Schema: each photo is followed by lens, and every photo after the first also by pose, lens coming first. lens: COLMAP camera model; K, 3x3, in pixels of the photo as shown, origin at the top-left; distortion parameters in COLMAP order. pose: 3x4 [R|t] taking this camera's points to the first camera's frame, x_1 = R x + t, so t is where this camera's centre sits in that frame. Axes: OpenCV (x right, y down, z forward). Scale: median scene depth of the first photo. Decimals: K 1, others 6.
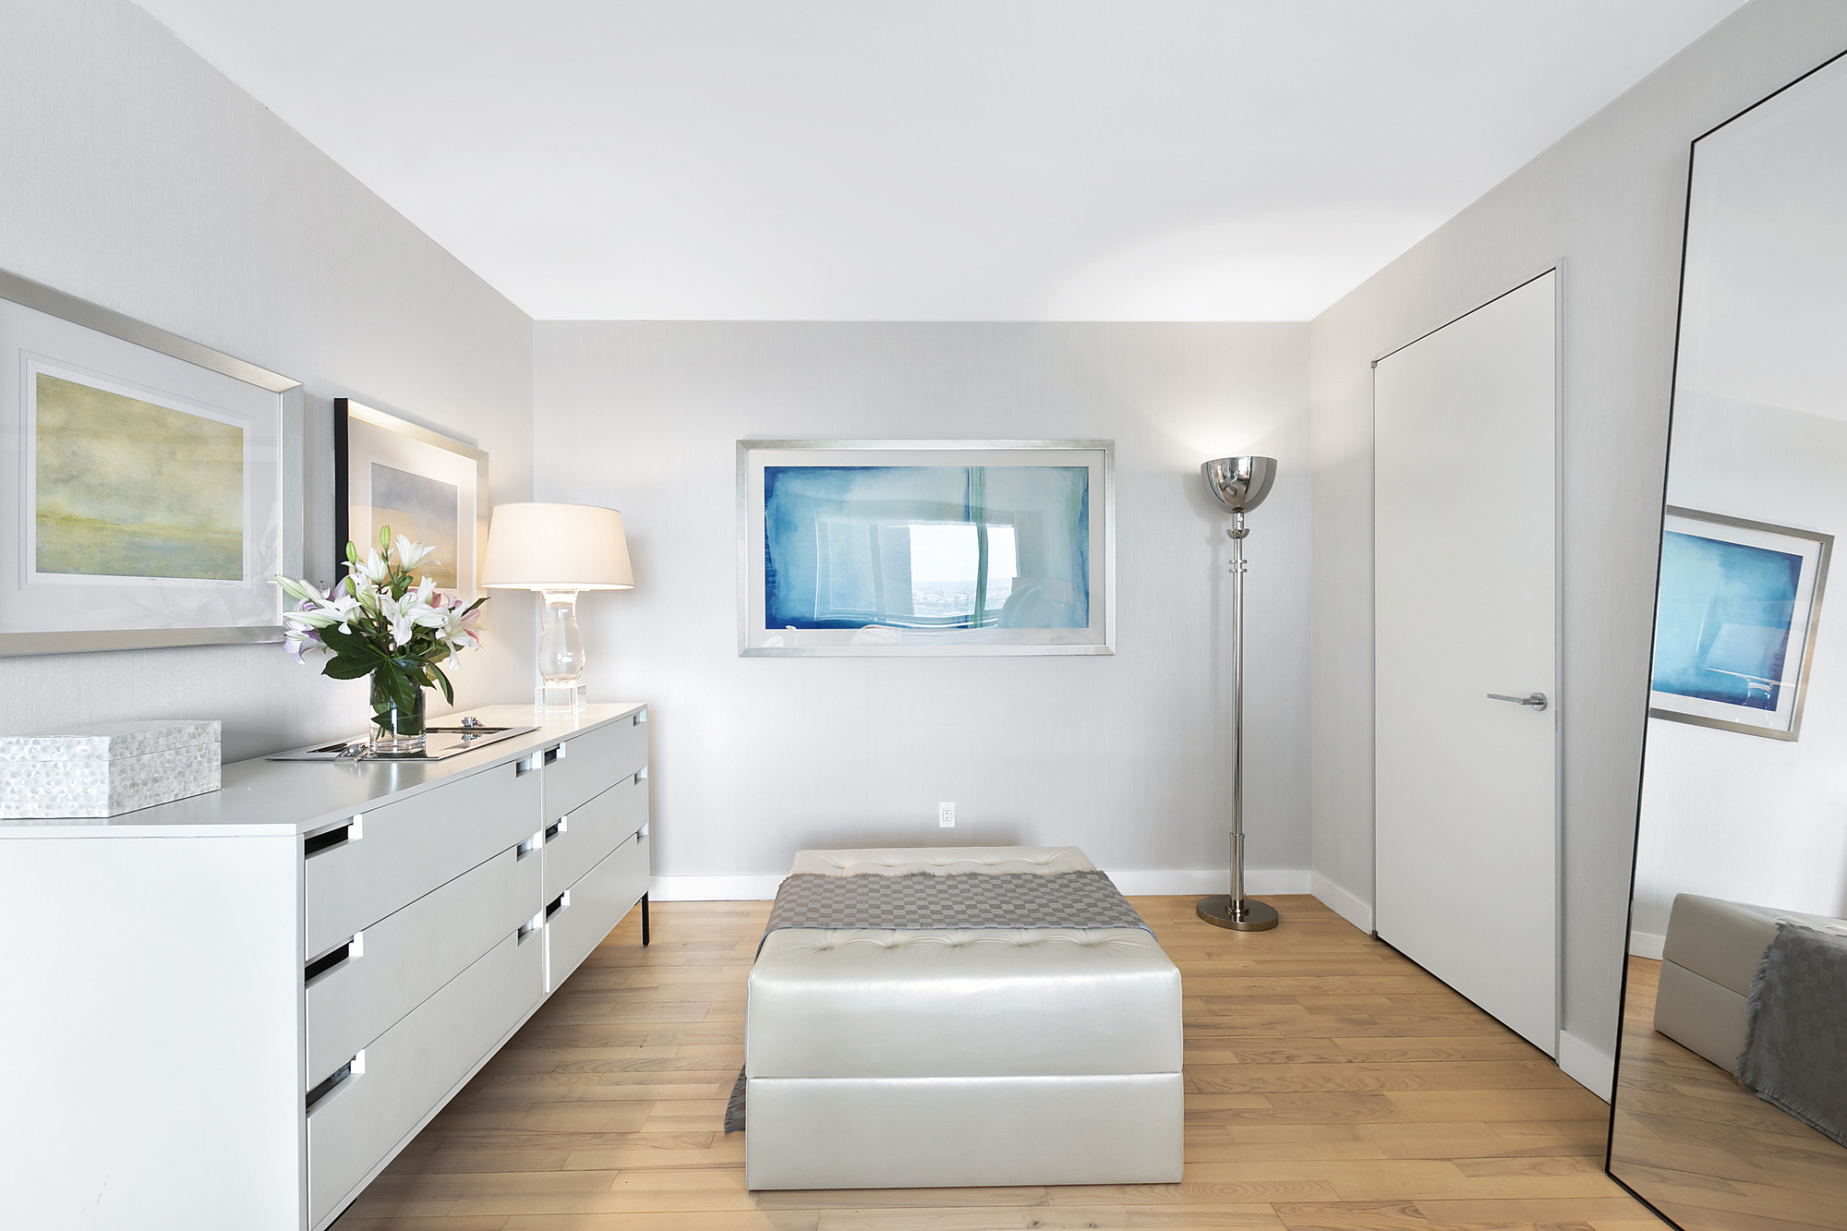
lens RADIAL K [[814.4, 0, 924.9], [0, 814.4, 610.2], [0, 0, 1]] dist [0.005764, -0.003859]
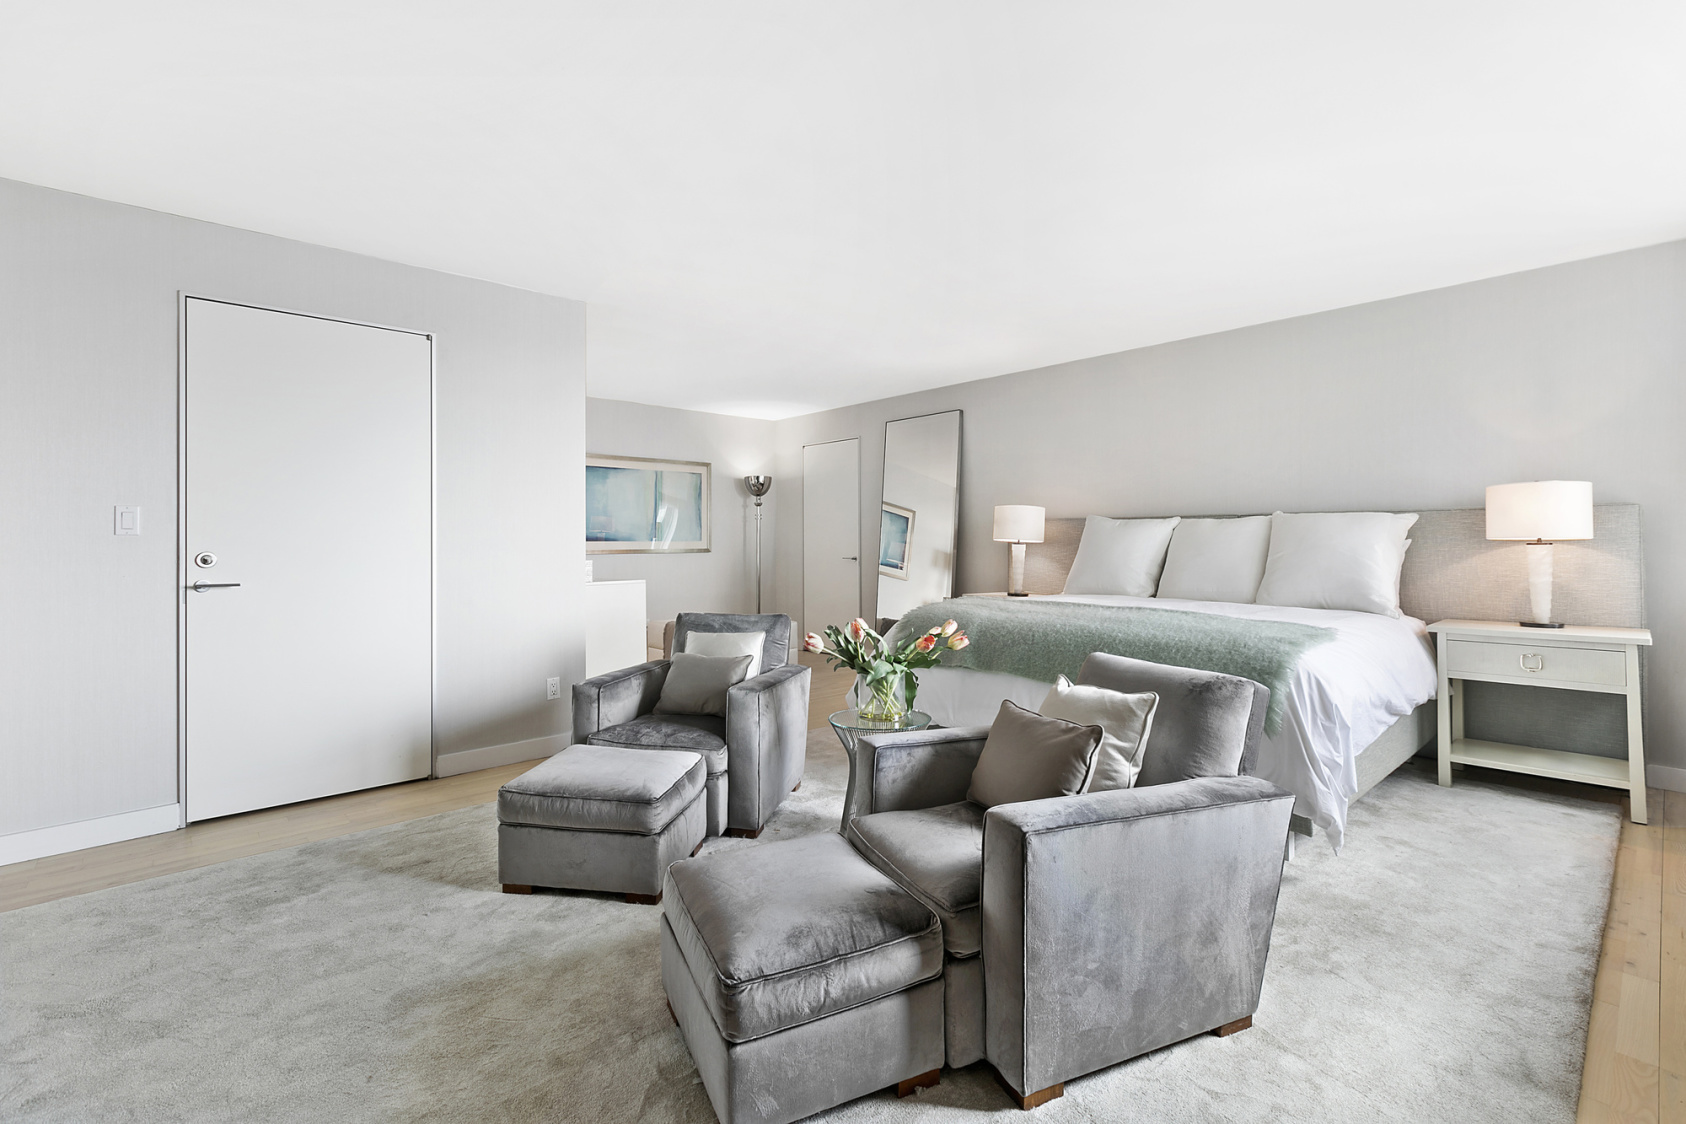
lens RADIAL K [[743.4, 0, 844.0], [0, 743.4, 547.8], [0, 0, 1]] dist [0.005764, -0.003859]
pose [[0.750969, -0.005495, 0.660314, -0.957123], [-0.001204, 0.999952, 0.009690, 0.020780], [-0.660336, -0.008071, 0.750927, -0.944050]]
